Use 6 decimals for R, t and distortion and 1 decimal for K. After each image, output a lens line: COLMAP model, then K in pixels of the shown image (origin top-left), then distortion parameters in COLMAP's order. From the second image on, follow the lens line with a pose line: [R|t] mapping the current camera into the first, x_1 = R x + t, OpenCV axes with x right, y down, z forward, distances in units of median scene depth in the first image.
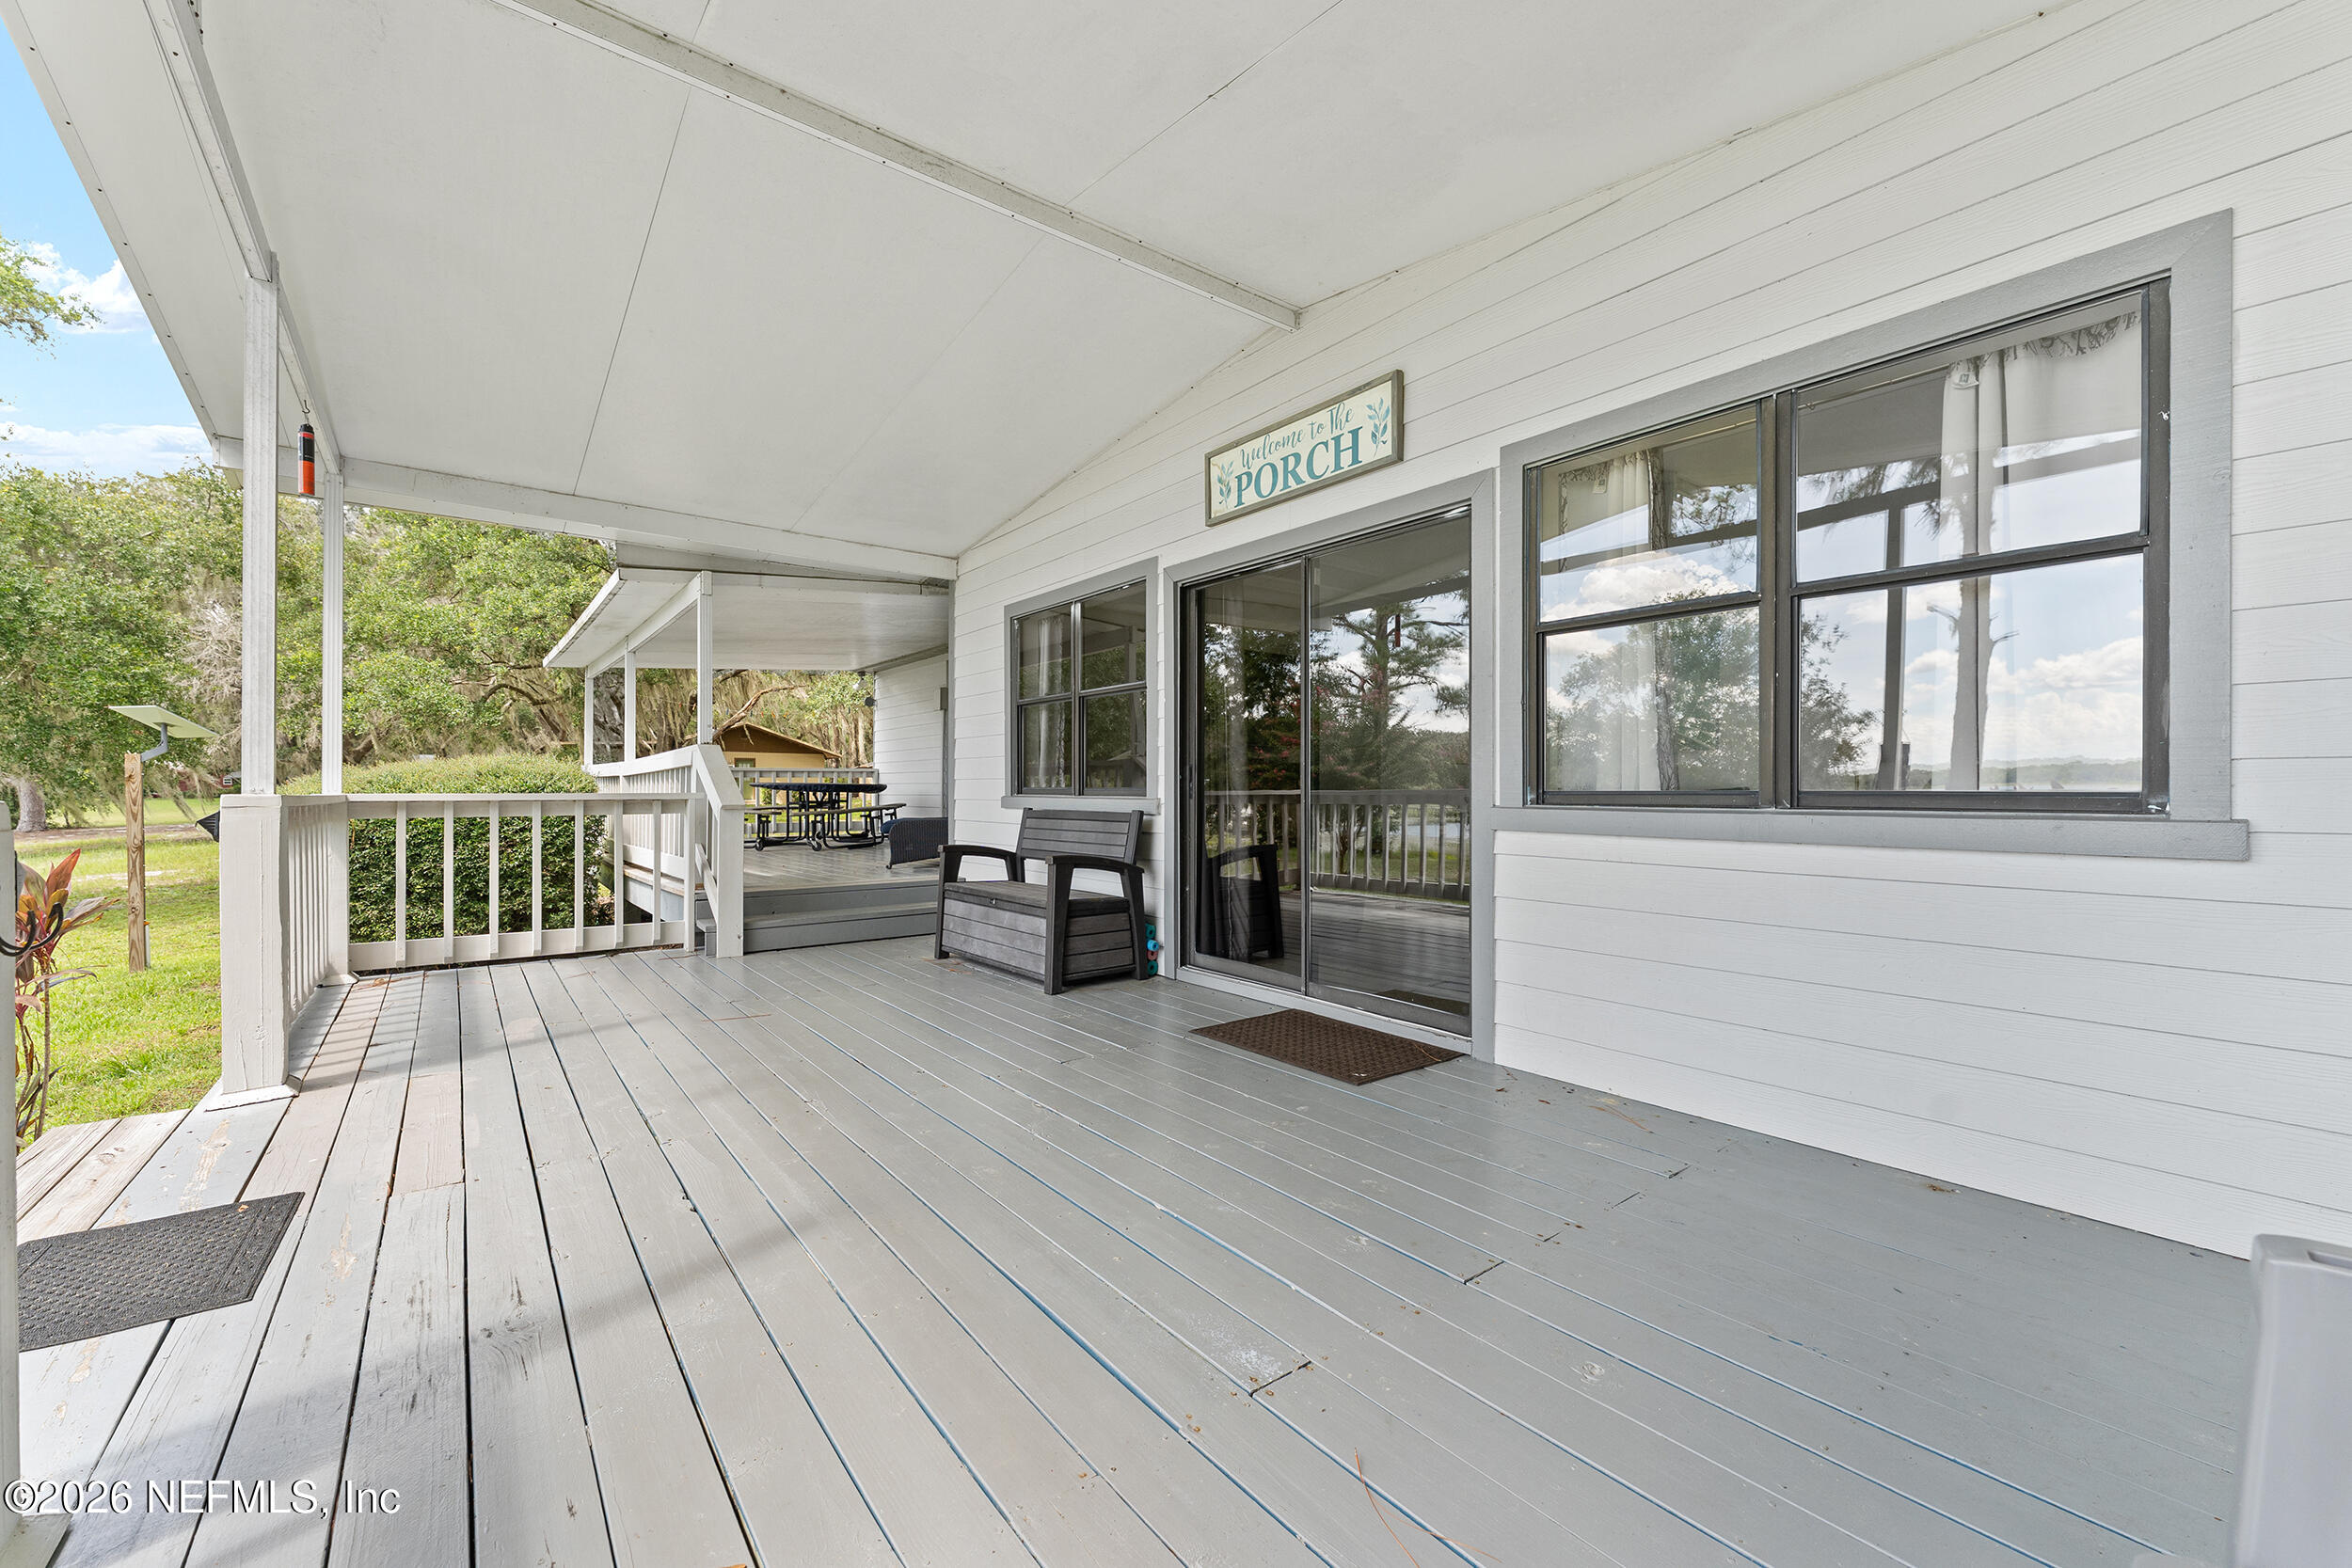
lens RADIAL K [[944.5, 0, 1170.2], [0, 944.5, 786.2], [0, 0, 1]] dist [0.002202, -0.000648]
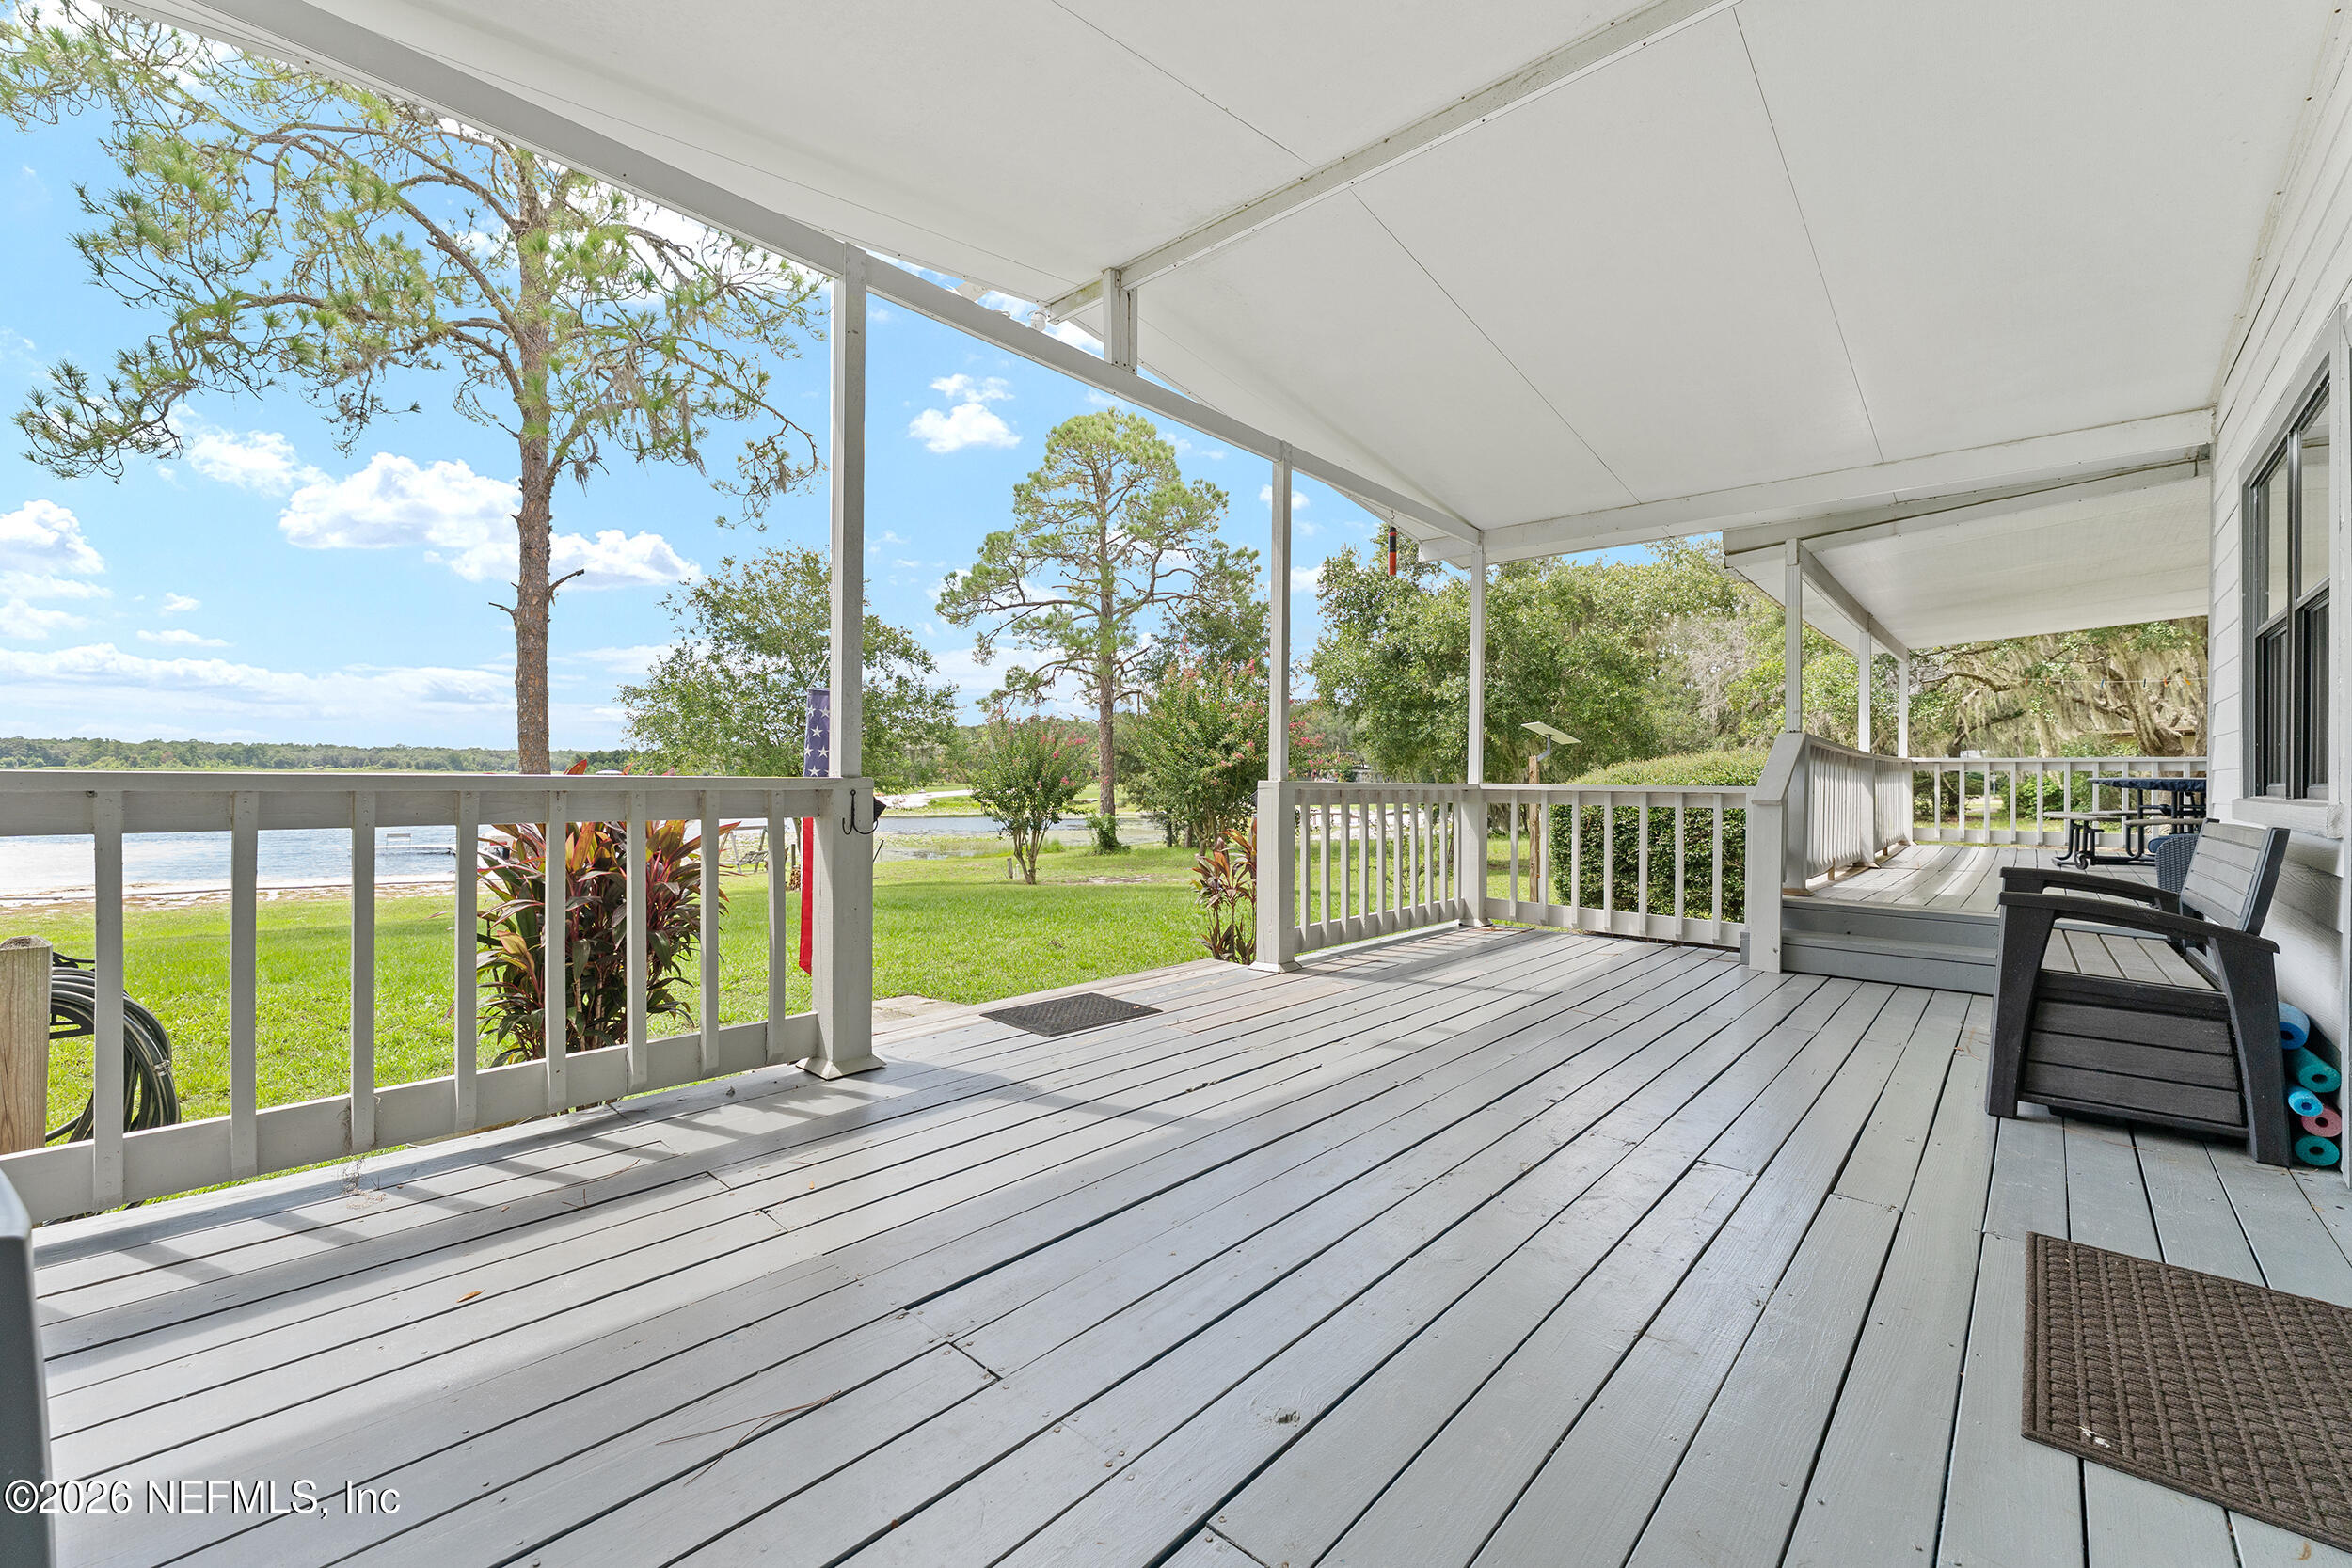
lens RADIAL K [[944.5, 0, 1159.5], [0, 944.5, 780.9], [0, 0, 1]] dist [0.002202, -0.000648]
pose [[0.169090, 0.003360, -0.985595, 0.377362], [-0.005217, 0.999983, 0.002514, 0.002336], [0.985587, 0.004717, 0.169105, 0.337082]]
